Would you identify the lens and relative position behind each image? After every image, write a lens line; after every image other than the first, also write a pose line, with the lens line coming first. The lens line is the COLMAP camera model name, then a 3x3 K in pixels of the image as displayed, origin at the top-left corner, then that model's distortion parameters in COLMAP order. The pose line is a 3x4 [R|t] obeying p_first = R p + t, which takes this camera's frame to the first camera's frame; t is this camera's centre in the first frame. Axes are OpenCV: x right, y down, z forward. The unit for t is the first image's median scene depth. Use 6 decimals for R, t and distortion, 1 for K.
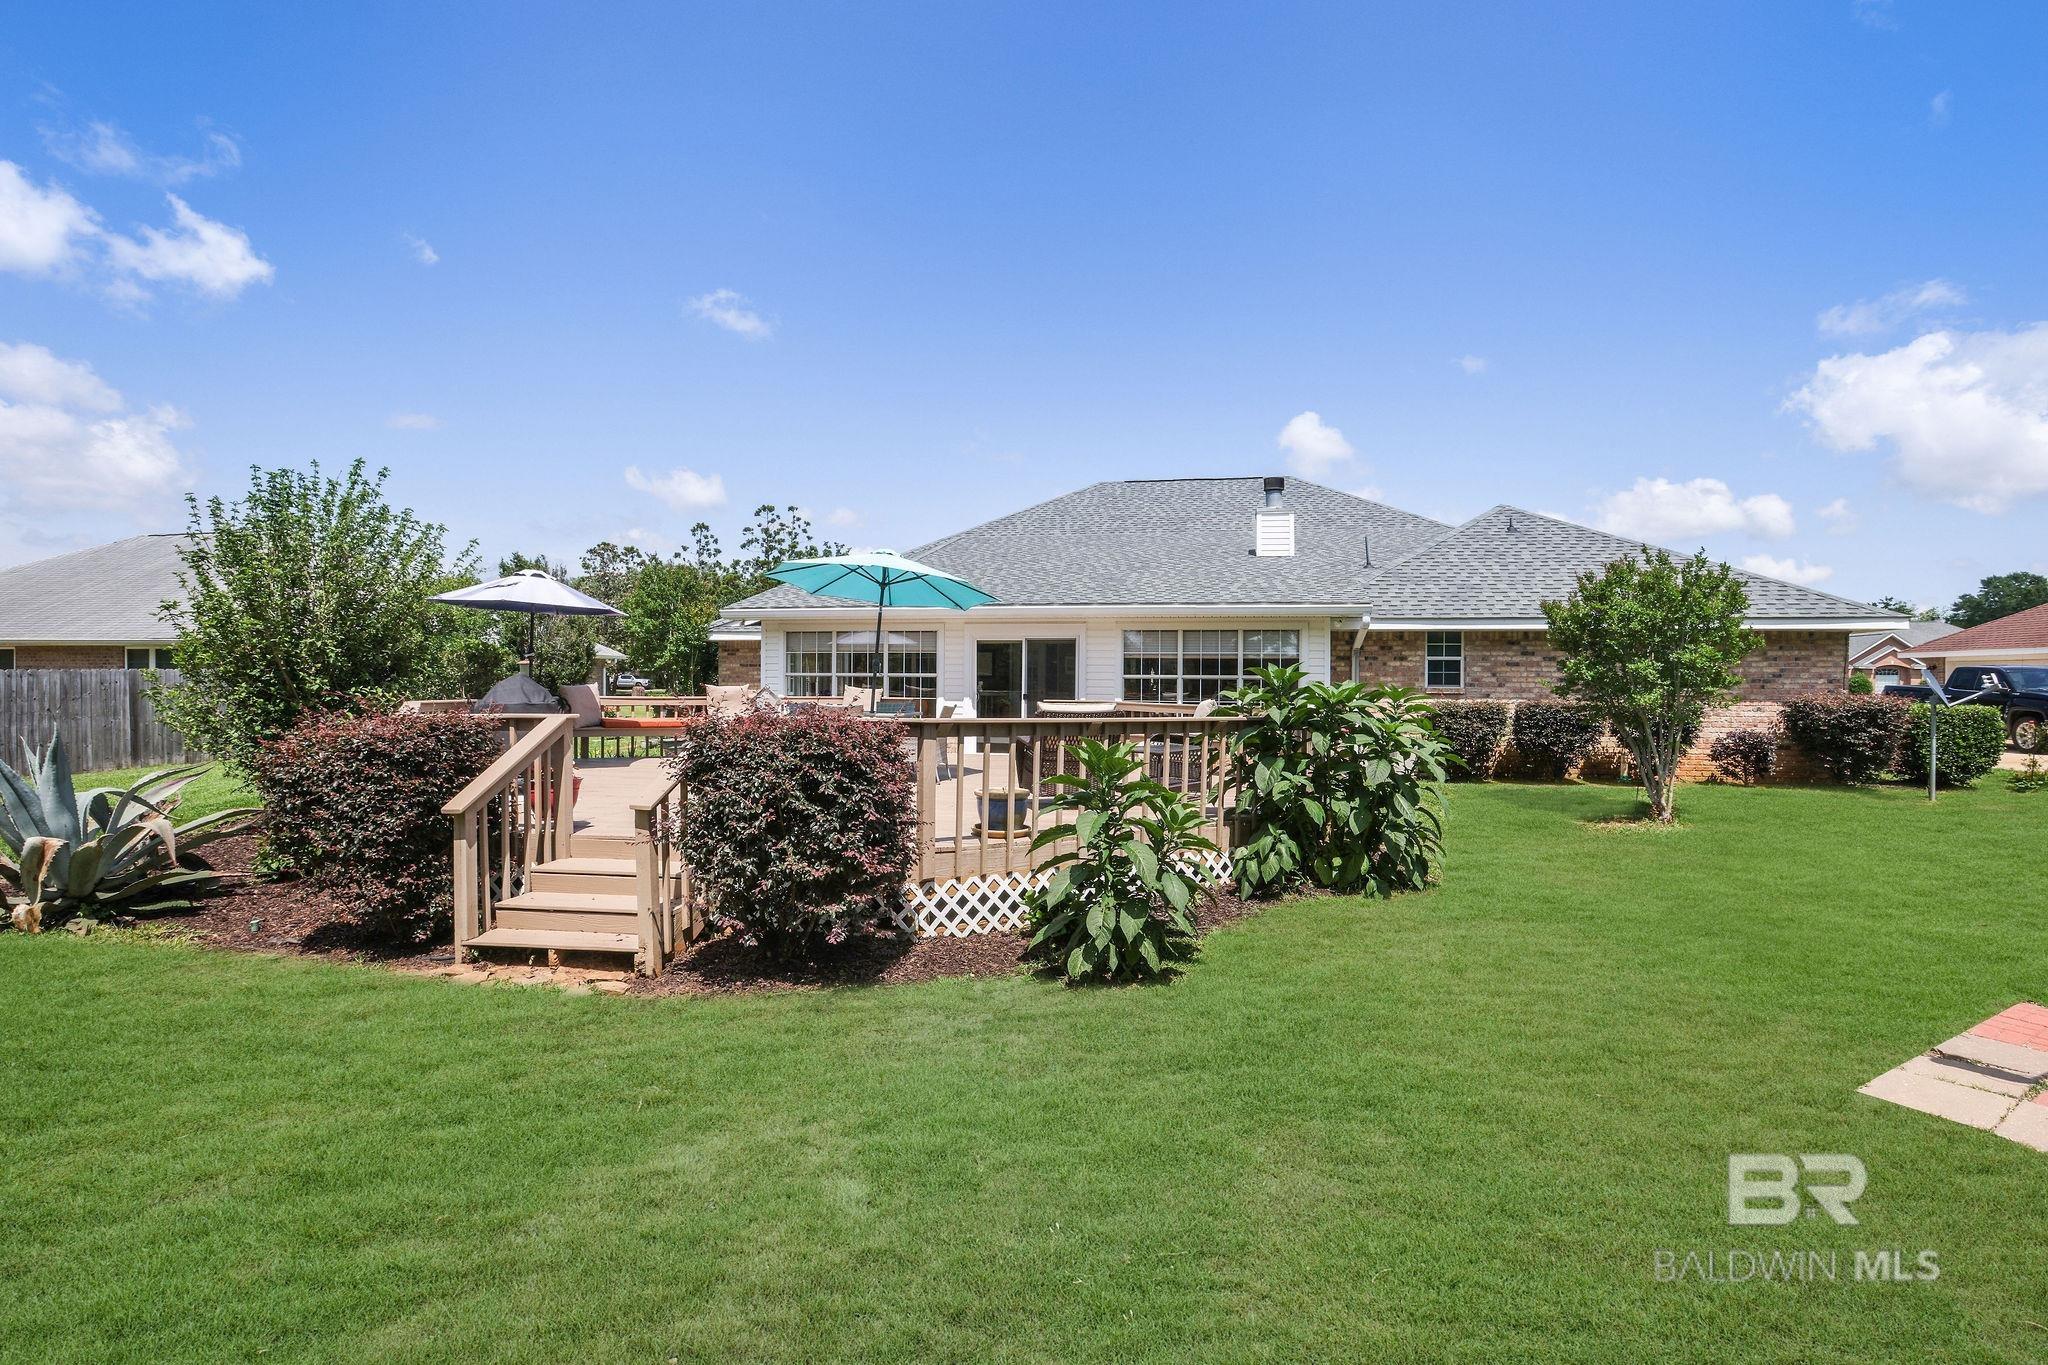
lens RADIAL K [[939.8, 0, 1051.0], [0, 939.8, 673.3], [0, 0, 1]] dist [-0.048604, 0.031870]
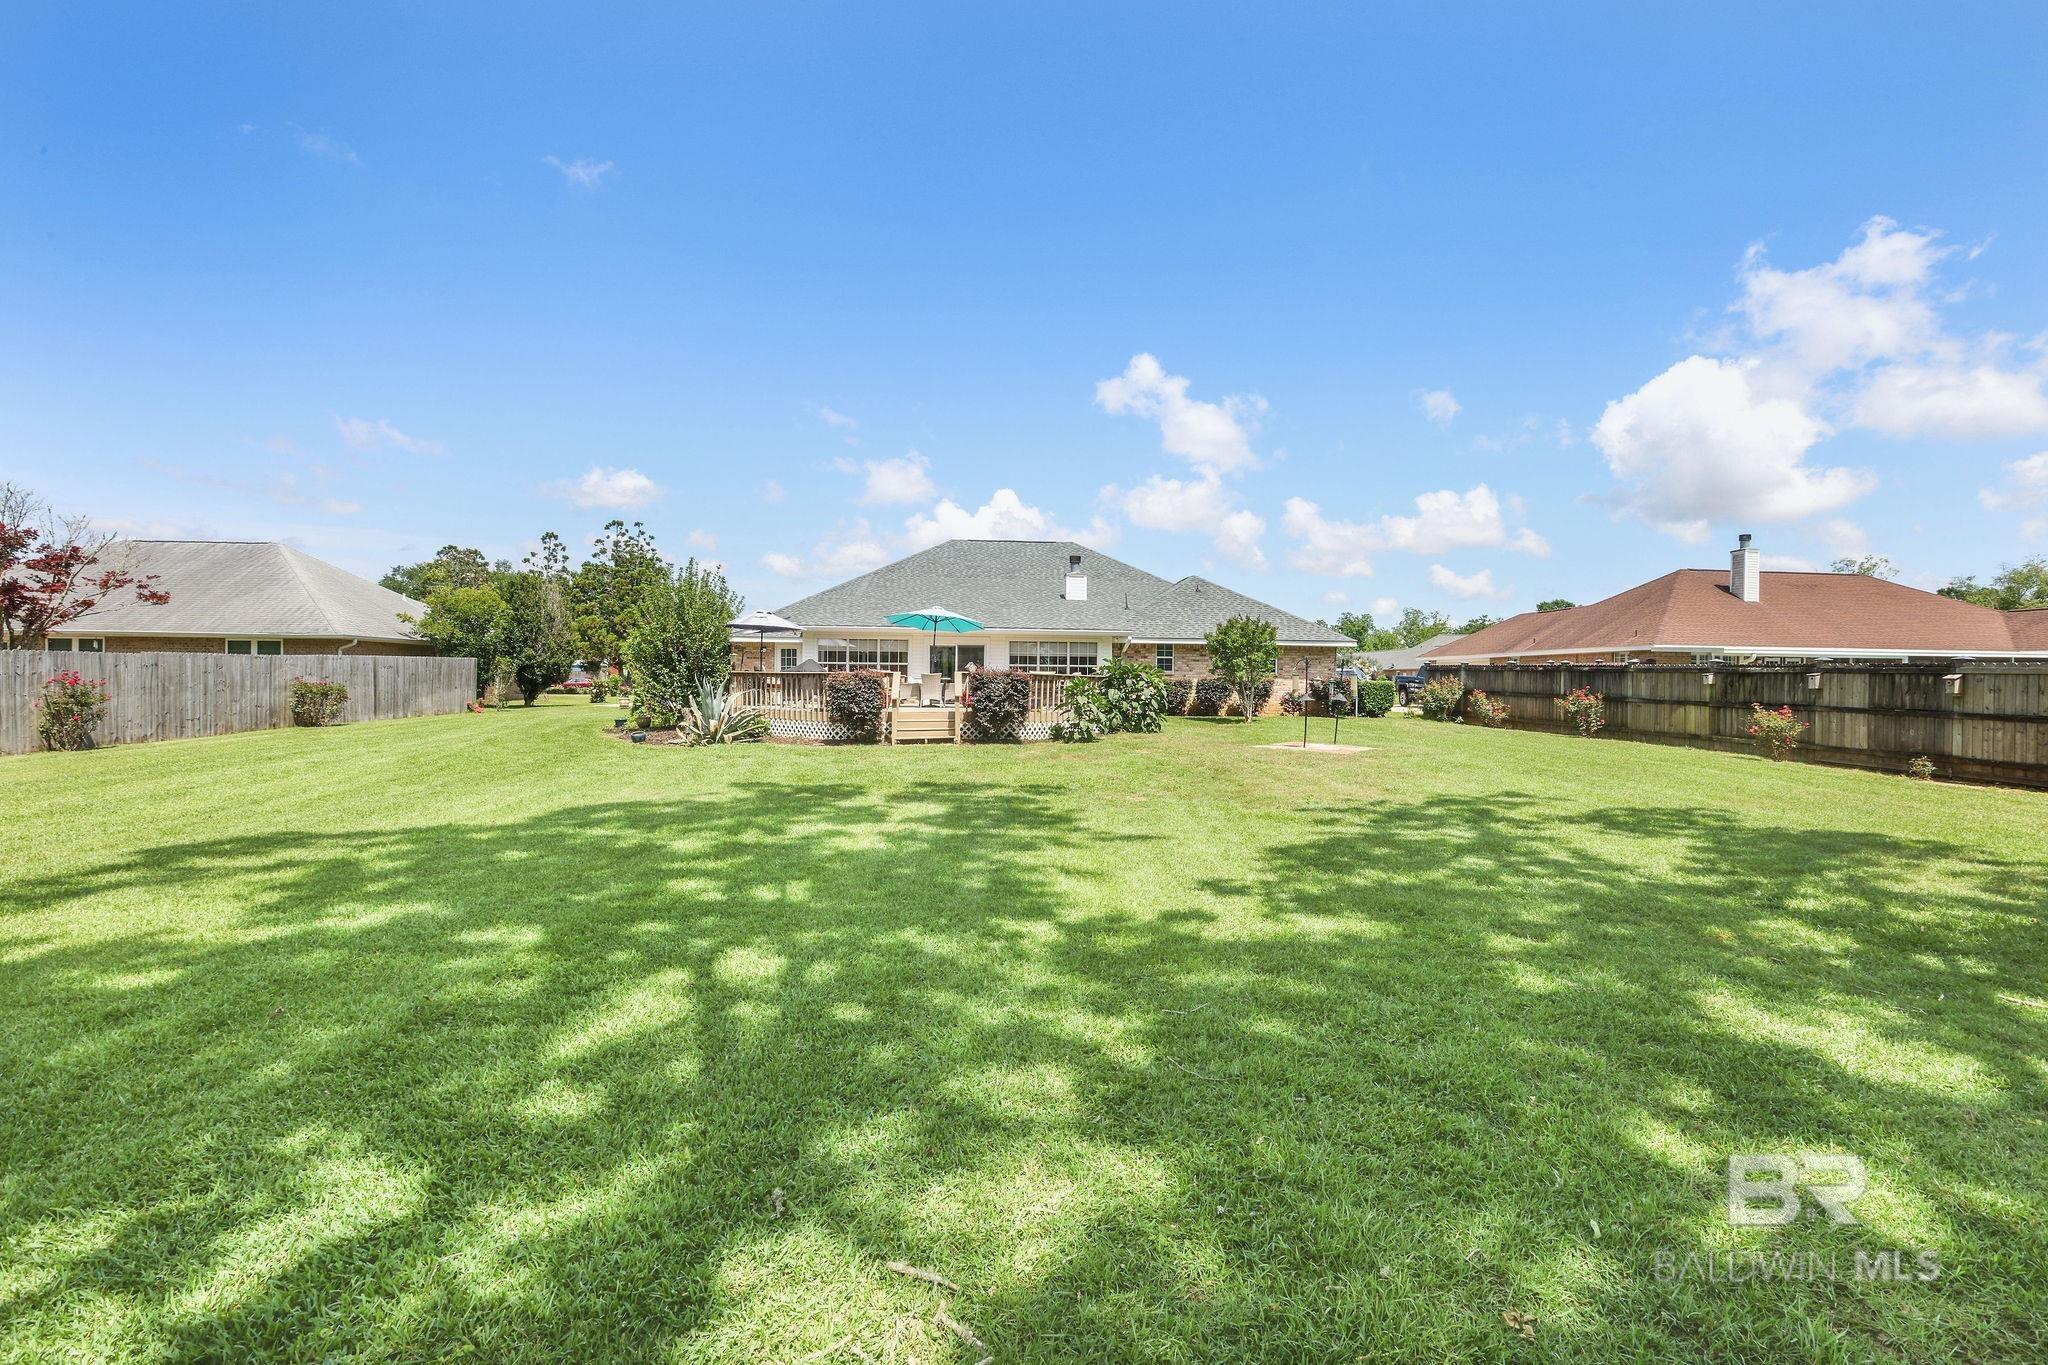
lens RADIAL K [[939.8, 0, 1051.0], [0, 939.8, 673.3], [0, 0, 1]] dist [-0.048604, 0.031870]
pose [[0.959753, 0.005478, 0.280792, -0.392678], [-0.005730, 0.999984, 0.000077, 0.019980], [-0.280787, -0.001682, 0.959769, -0.898938]]
